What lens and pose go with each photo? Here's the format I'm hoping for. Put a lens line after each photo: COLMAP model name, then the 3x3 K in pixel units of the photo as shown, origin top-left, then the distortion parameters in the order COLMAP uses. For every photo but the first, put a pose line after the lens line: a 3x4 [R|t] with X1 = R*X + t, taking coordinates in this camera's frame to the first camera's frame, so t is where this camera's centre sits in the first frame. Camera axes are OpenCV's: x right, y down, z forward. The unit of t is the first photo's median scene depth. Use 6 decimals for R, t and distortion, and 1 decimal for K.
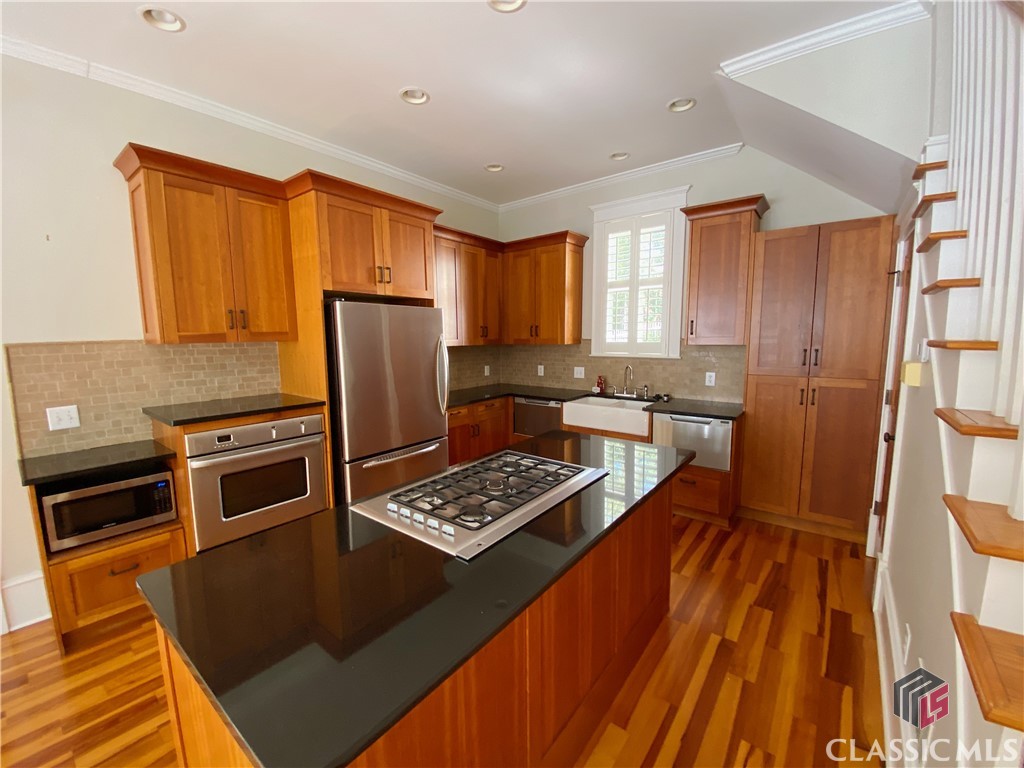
lens RADIAL K [[418.2, 0, 507.7], [0, 418.2, 383.7], [0, 0, 1]] dist [0.018372, -0.021528]
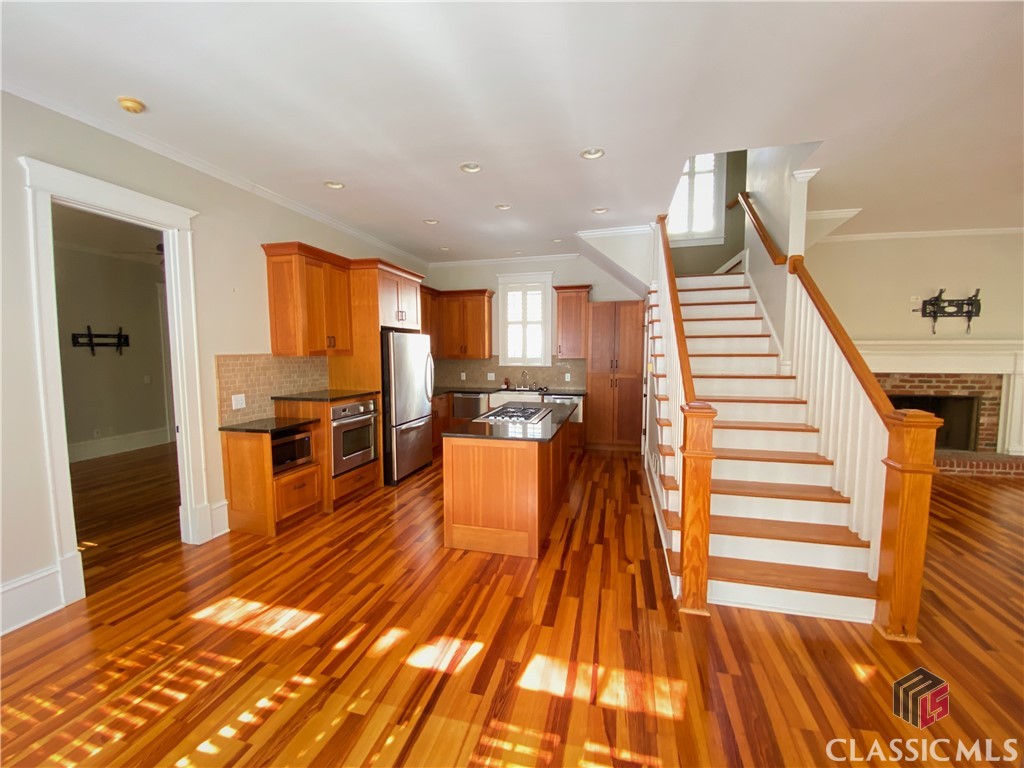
lens RADIAL K [[418.2, 0, 507.7], [0, 418.2, 383.7], [0, 0, 1]] dist [0.018372, -0.021528]
pose [[0.918378, -0.022614, 0.395058, -0.577623], [0.039551, 0.998612, -0.034779, 0.084150], [-0.393724, 0.047565, 0.917997, -0.681680]]
